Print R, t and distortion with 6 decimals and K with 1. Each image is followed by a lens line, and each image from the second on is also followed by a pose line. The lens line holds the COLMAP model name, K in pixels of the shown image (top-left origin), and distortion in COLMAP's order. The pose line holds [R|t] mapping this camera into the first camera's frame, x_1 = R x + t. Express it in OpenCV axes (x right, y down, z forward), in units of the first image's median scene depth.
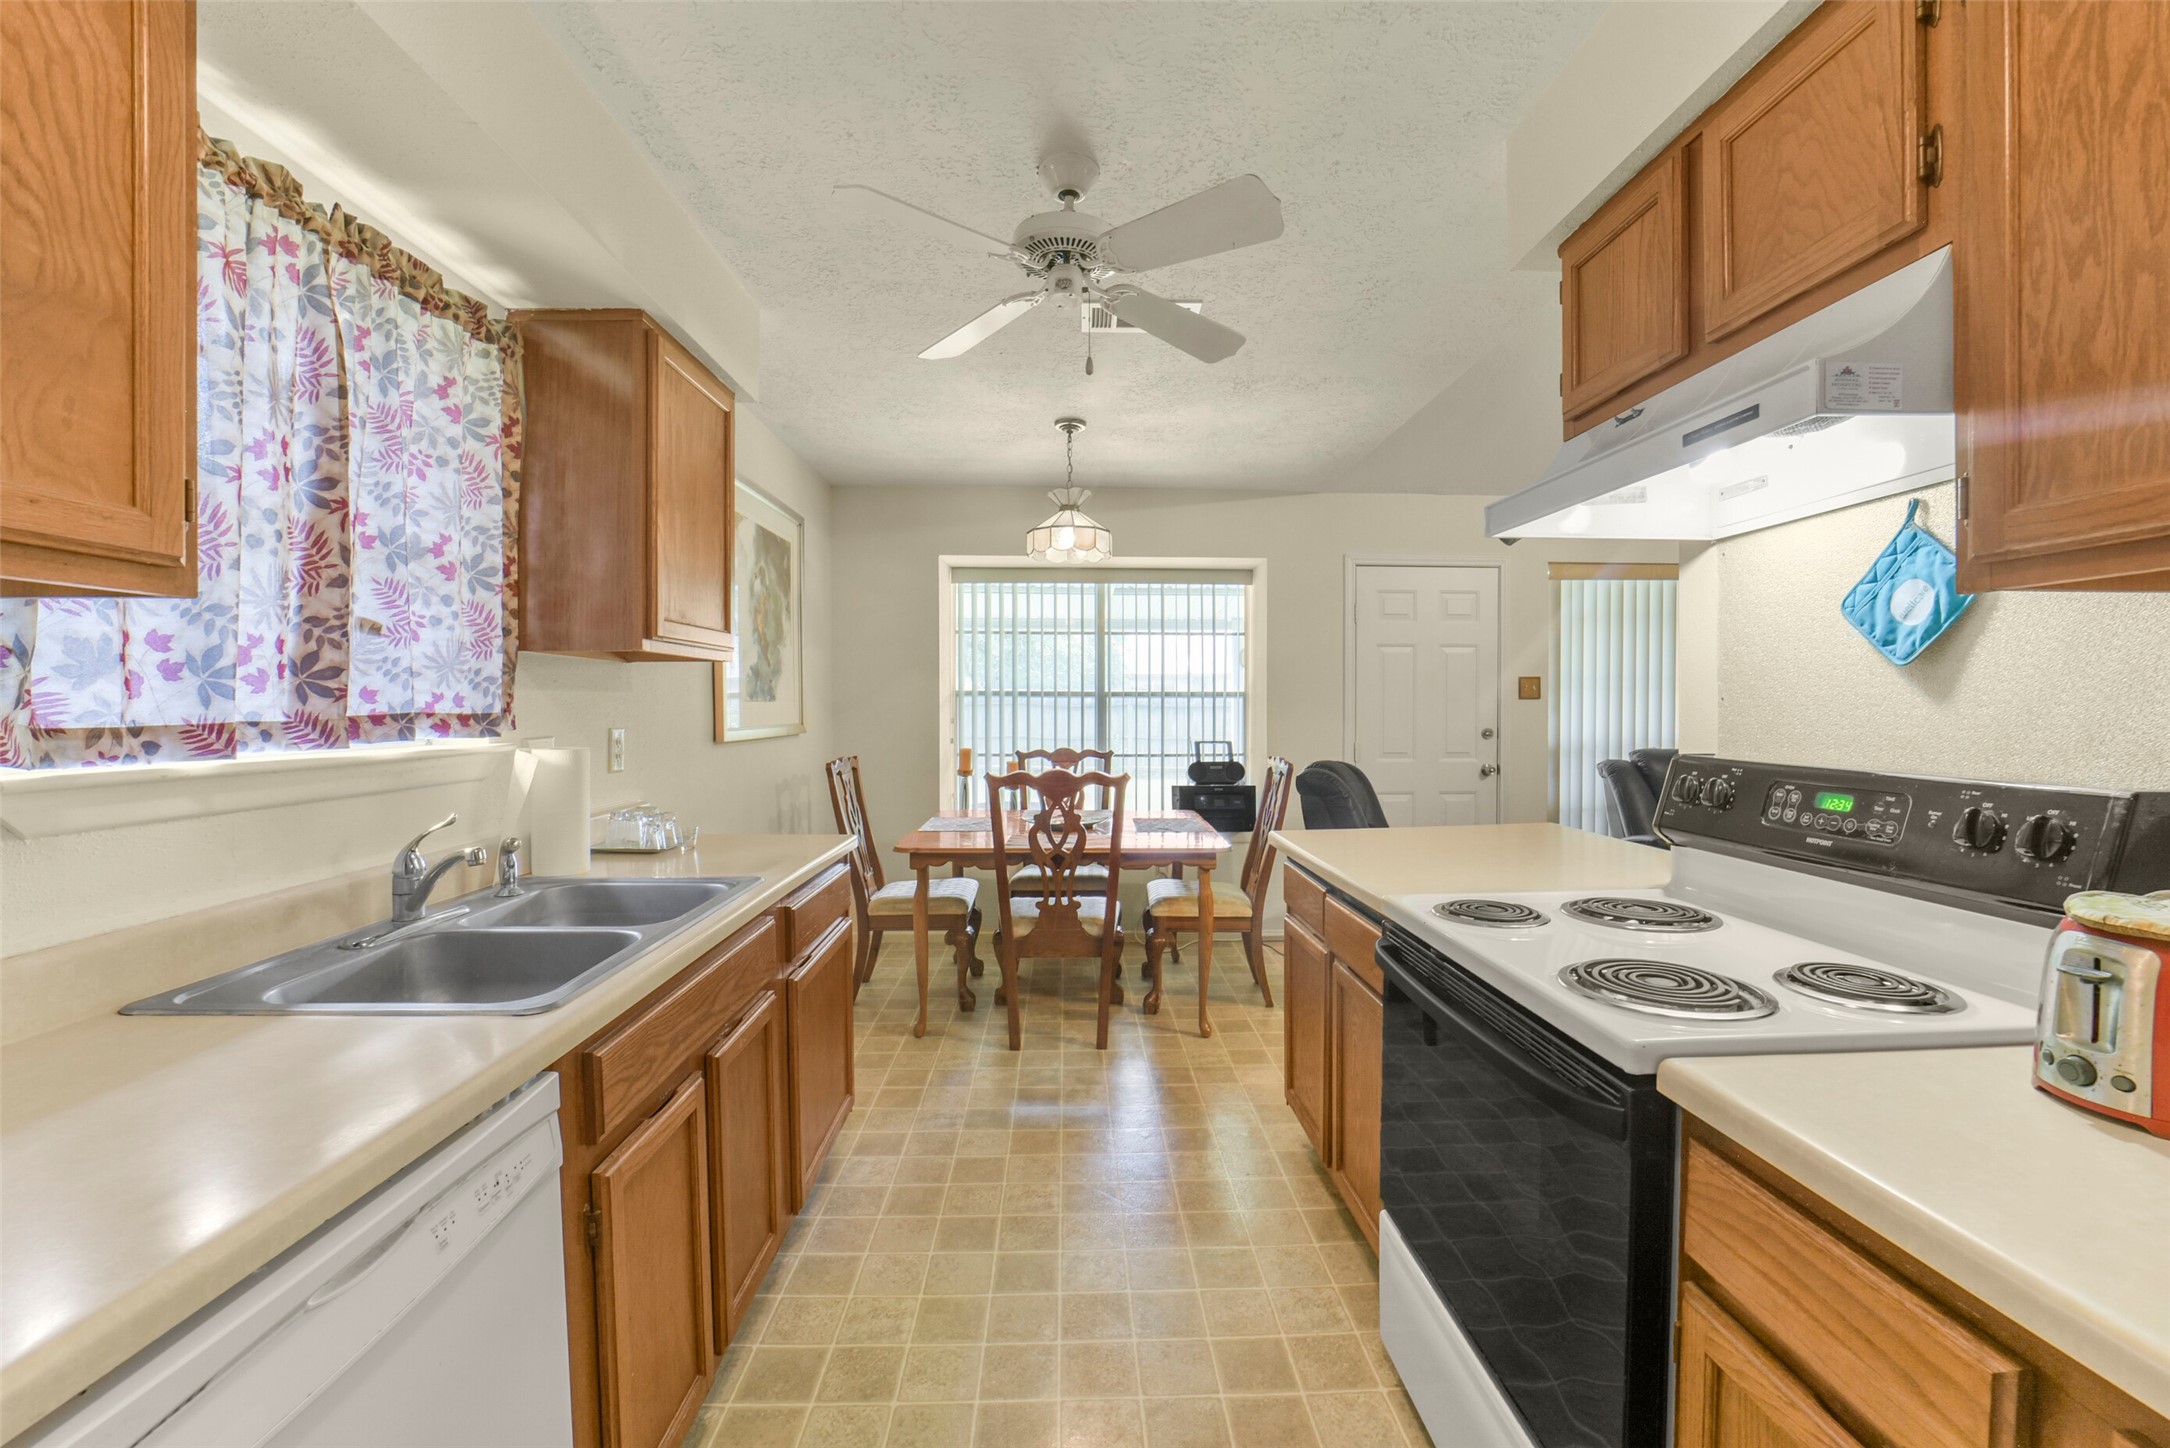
lens RADIAL K [[897.8, 0, 1102.6], [0, 897.8, 724.9], [0, 0, 1]] dist [-0.030500, -0.000044]
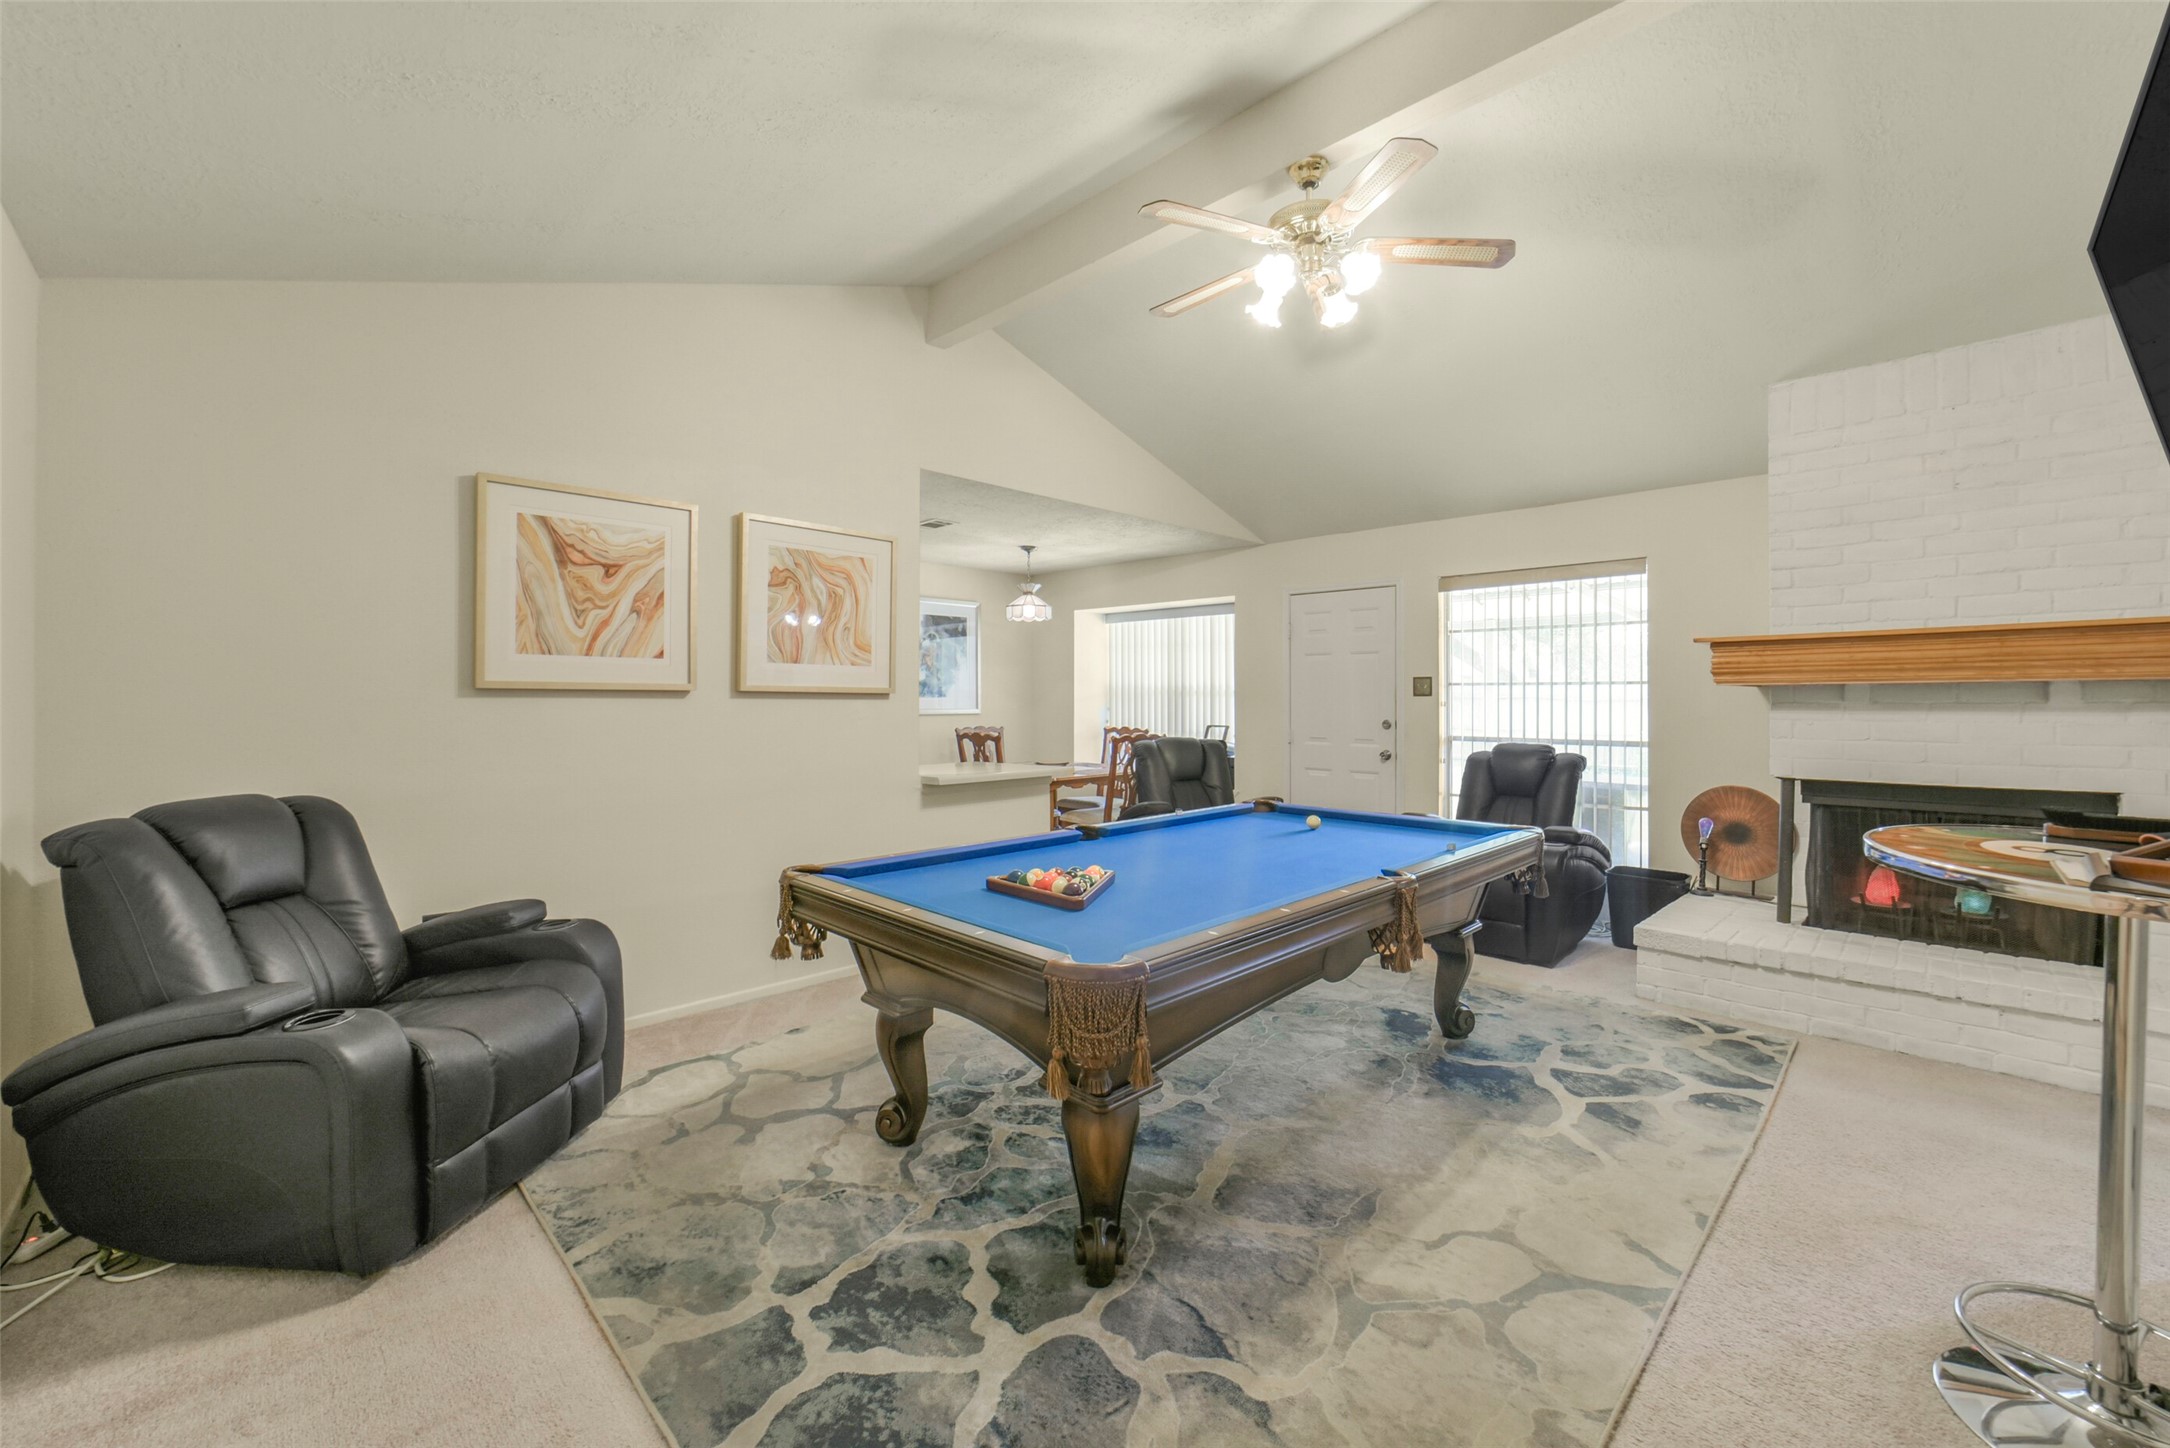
lens RADIAL K [[865.4, 0, 1100.2], [0, 865.4, 701.6], [0, 0, 1]] dist [-0.030297, 0.008277]
pose [[0.681028, 0.005655, -0.732235, 2.830061], [-0.019192, 0.999764, -0.010130, -0.005288], [0.732005, 0.020952, 0.680977, -0.220470]]
